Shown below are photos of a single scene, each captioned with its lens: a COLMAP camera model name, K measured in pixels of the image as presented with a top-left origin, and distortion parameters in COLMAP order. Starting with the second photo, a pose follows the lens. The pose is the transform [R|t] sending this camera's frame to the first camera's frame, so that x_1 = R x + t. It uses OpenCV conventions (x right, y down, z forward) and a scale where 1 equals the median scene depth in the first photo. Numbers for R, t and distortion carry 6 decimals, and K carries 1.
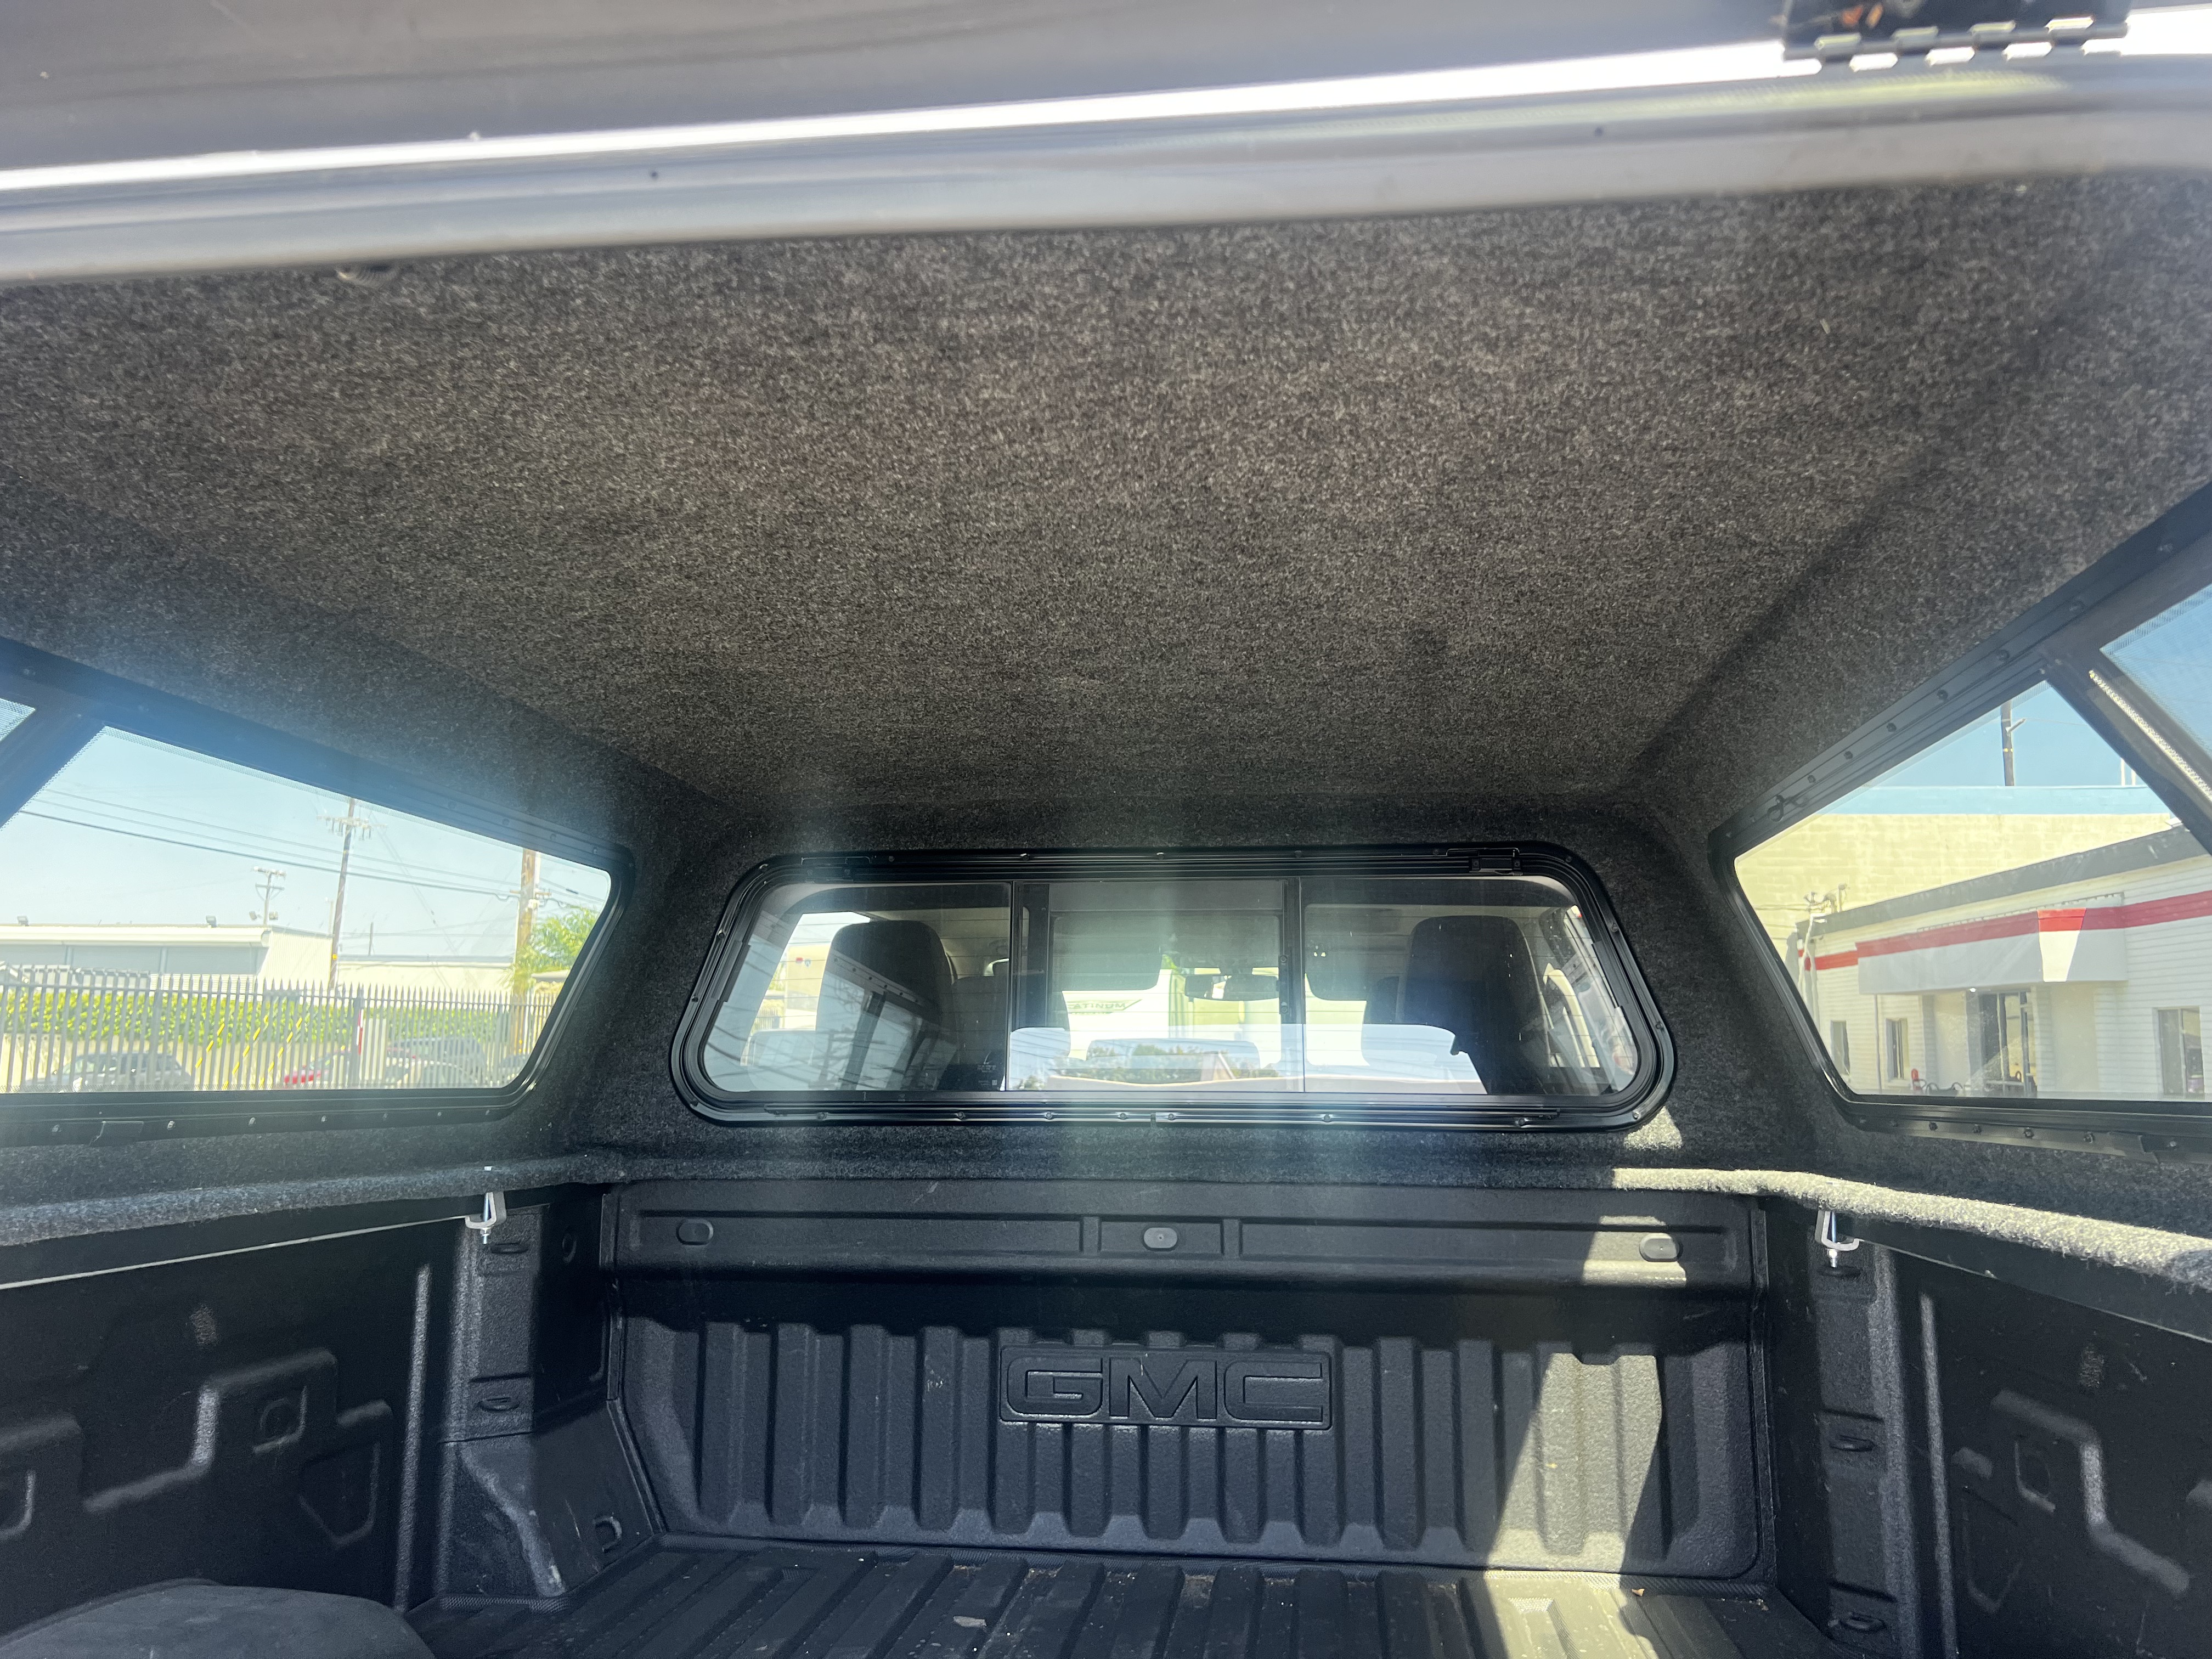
lens RADIAL K [[1656.4, 0, 1146.2], [0, 1656.4, 792.4], [0, 0, 1]] dist [0.135649, -0.159346]
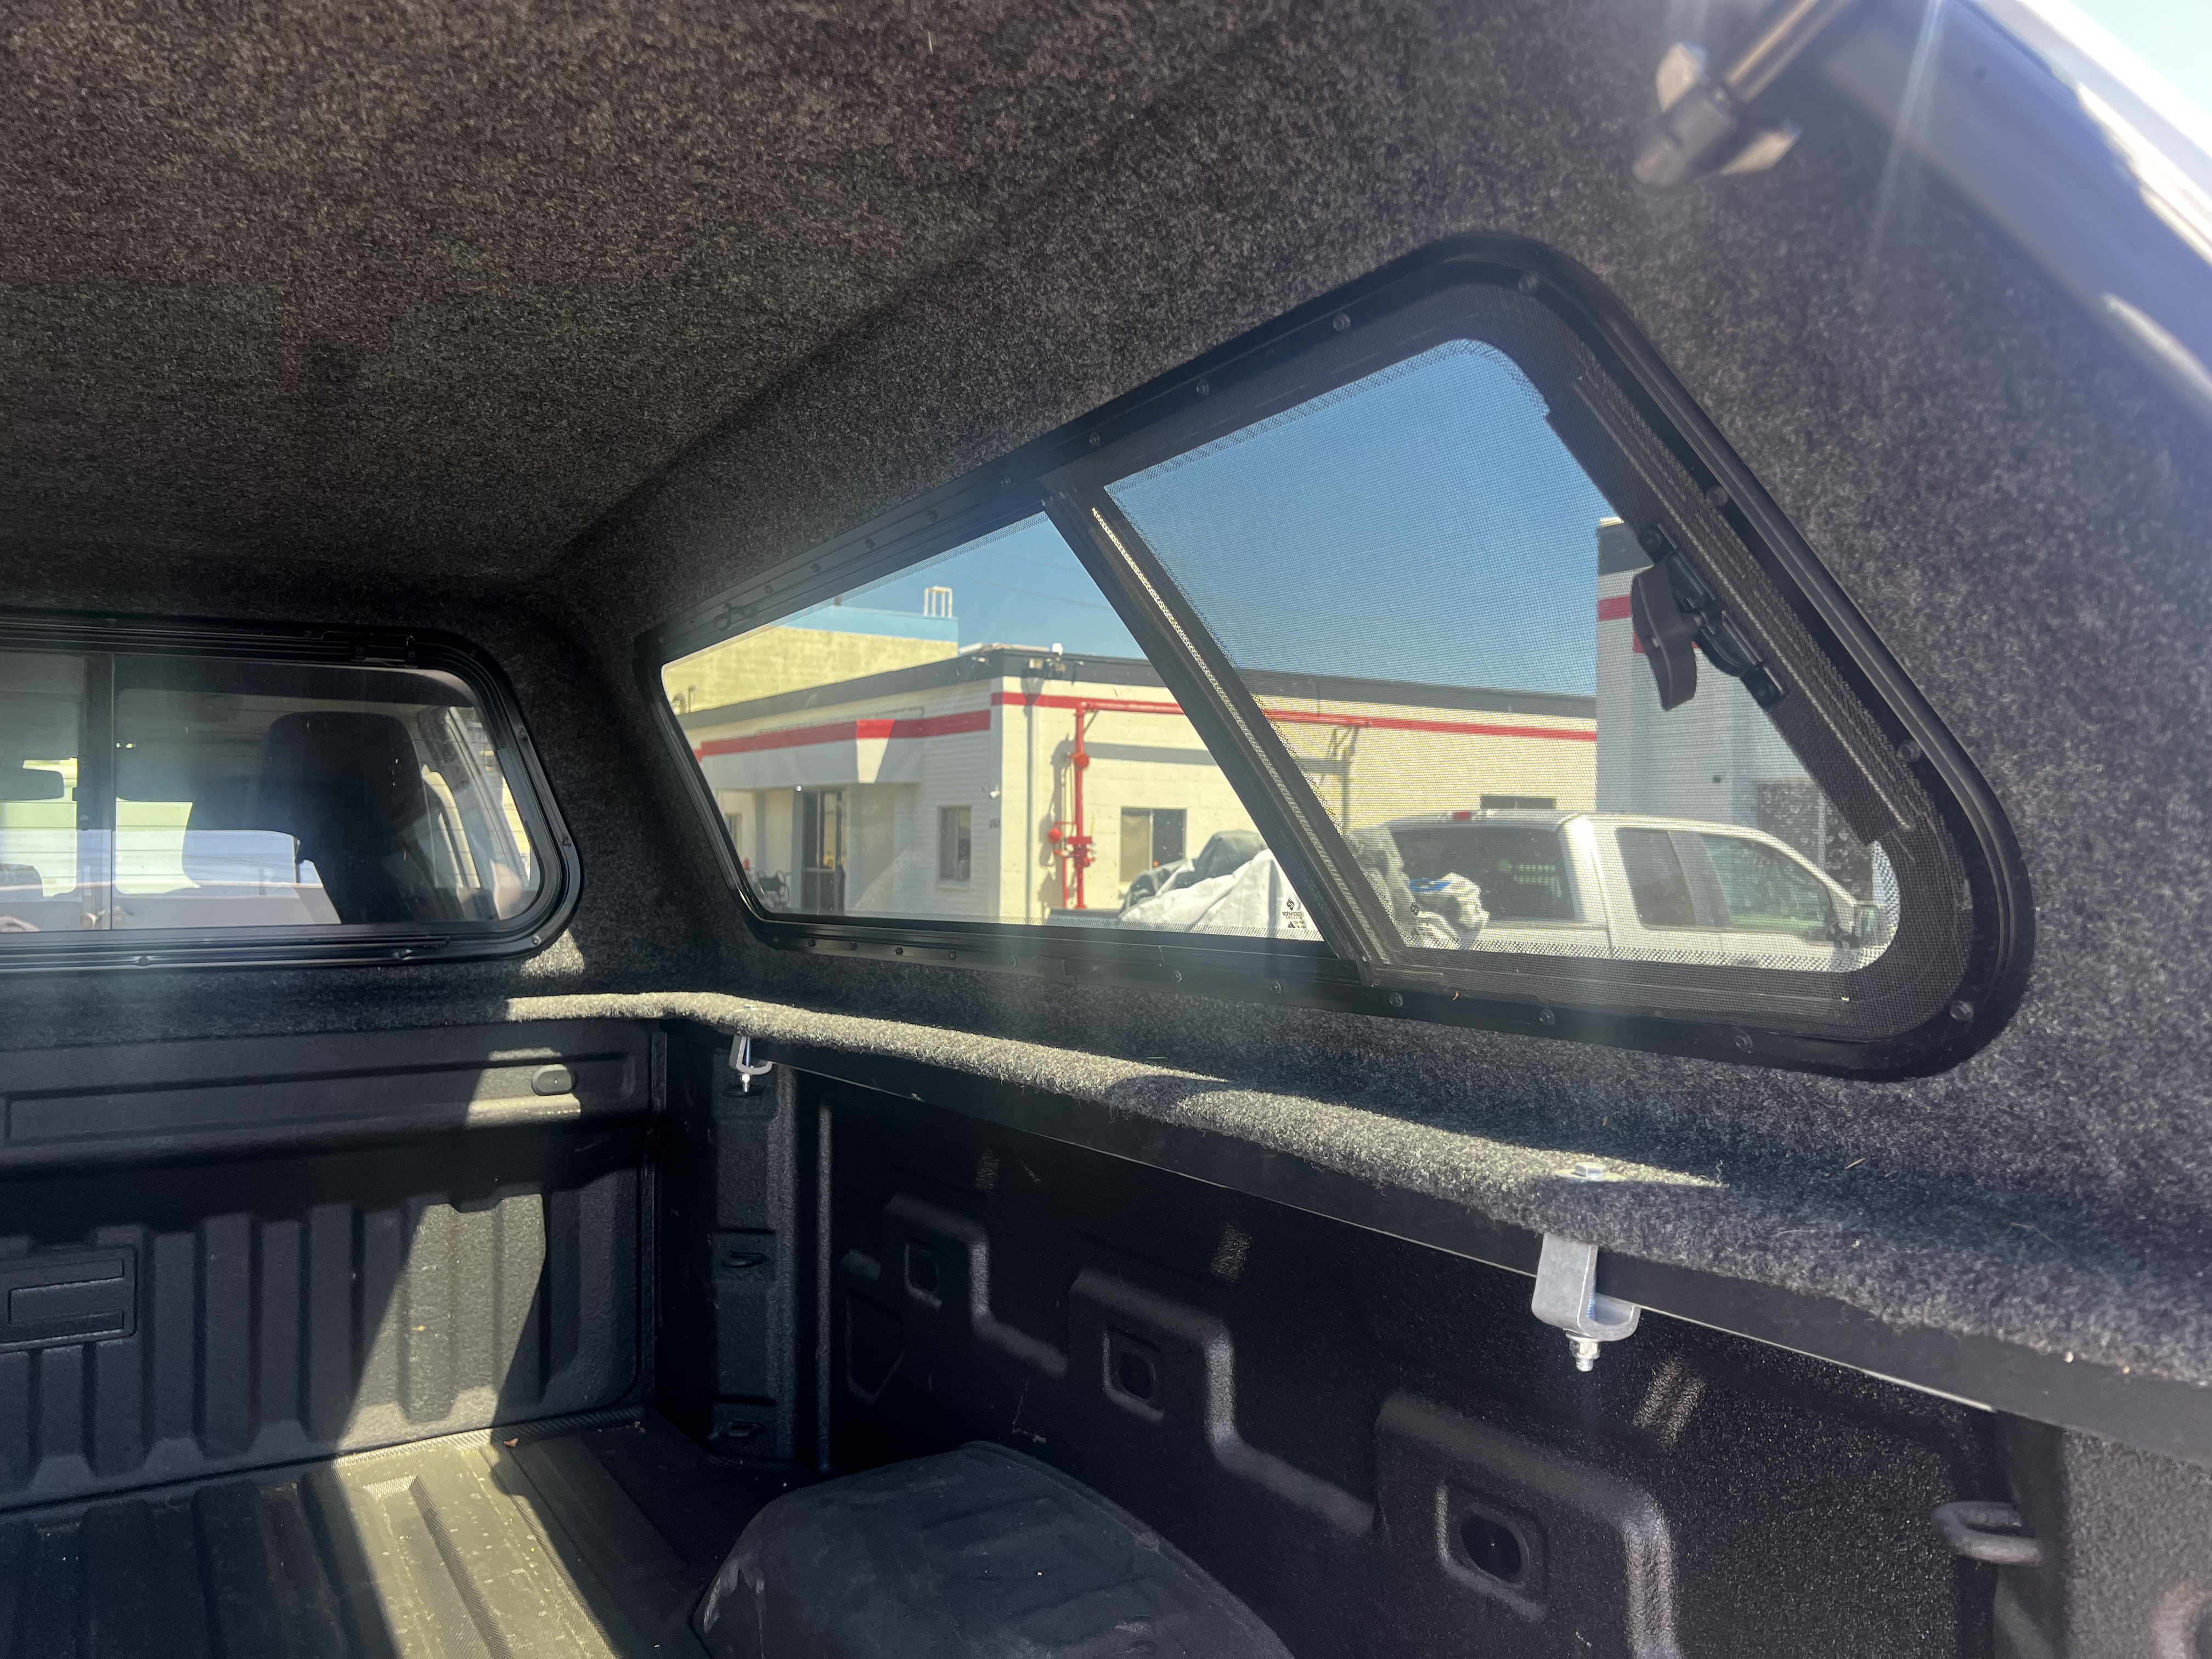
lens RADIAL K [[1670.6, 0, 1112.5], [0, 1670.6, 810.7], [0, 0, 1]] dist [0.061863, -0.067093]
pose [[0.799702, 0.010383, 0.600308, -0.008303], [-0.090336, 0.990549, 0.103209, 0.000662], [-0.593563, -0.136766, 0.793082, 0.137337]]
